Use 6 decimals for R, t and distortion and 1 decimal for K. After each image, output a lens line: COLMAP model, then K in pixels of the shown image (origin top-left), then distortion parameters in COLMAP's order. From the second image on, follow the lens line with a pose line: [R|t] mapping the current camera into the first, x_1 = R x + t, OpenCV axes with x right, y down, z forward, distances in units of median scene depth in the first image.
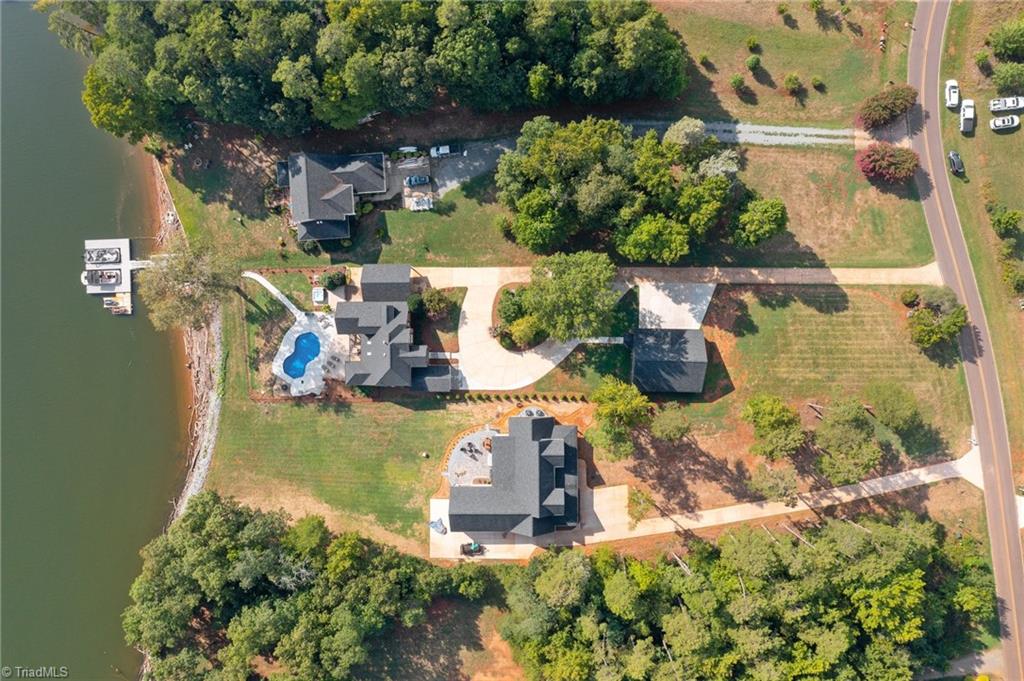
lens RADIAL K [[807.0, 0, 515.6], [0, 807.0, 343.8], [0, 0, 1]] dist [-0.011447, 0.007141]
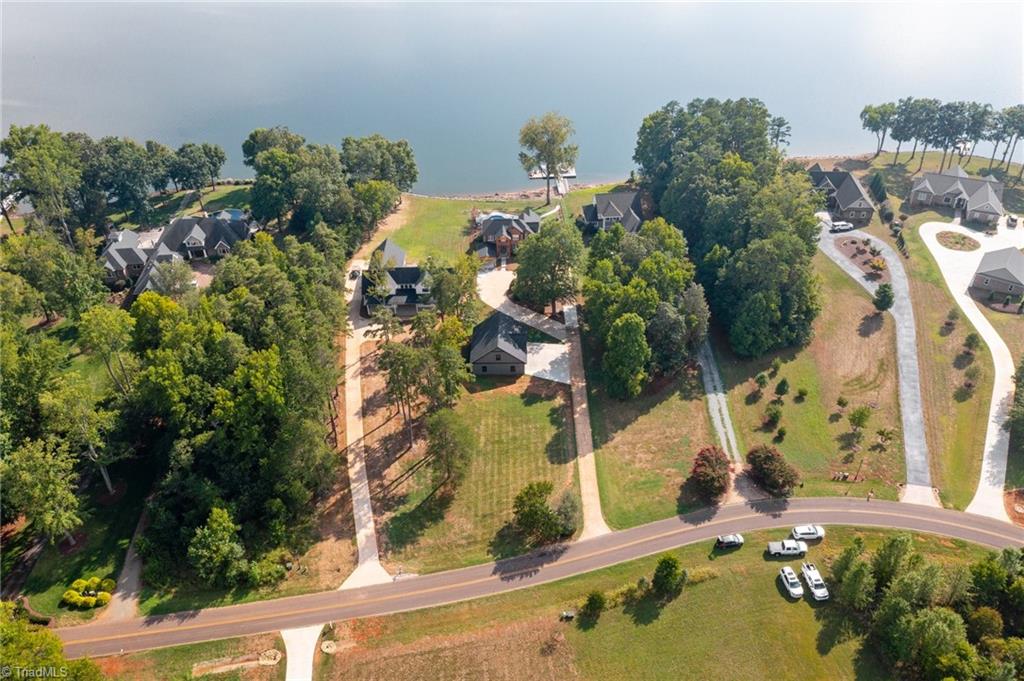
lens RADIAL K [[807.0, 0, 515.6], [0, 807.0, 343.8], [0, 0, 1]] dist [-0.011447, 0.007141]
pose [[0.011271, 0.605933, -0.795436, 1.075033], [-0.999796, 0.020161, 0.001191, -0.004346], [0.016759, 0.795260, 0.606037, 0.308612]]
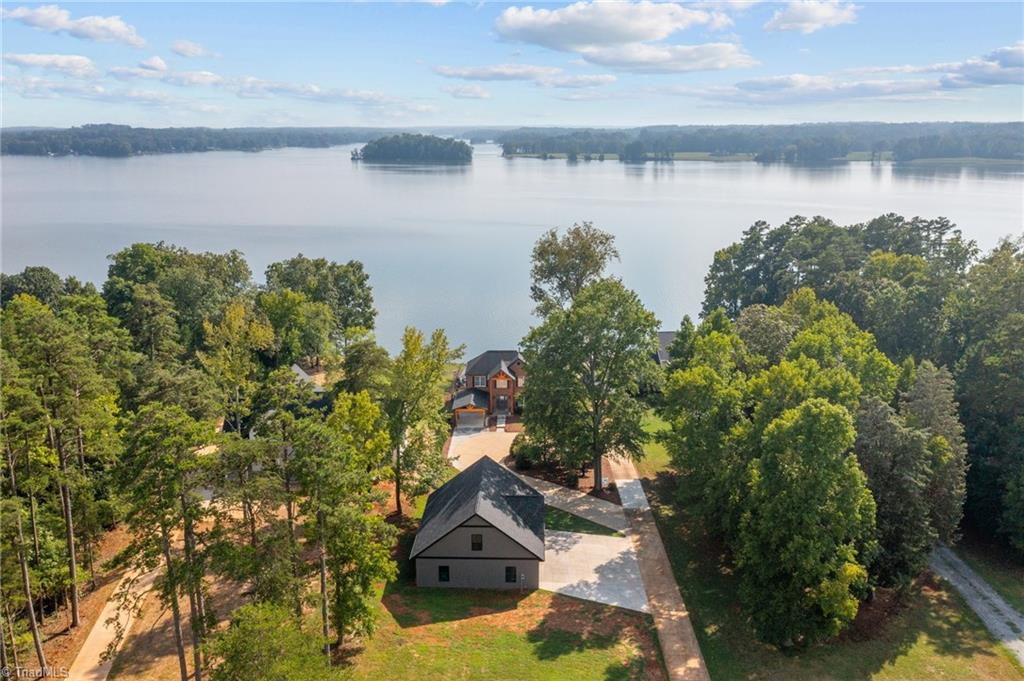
lens RADIAL K [[807.0, 0, 515.6], [0, 807.0, 343.8], [0, 0, 1]] dist [-0.011447, 0.007141]
pose [[-0.008585, 0.249976, -0.968214, 0.642251], [-0.999951, 0.002572, 0.009530, -0.006105], [0.004872, 0.968249, 0.249942, 0.752522]]
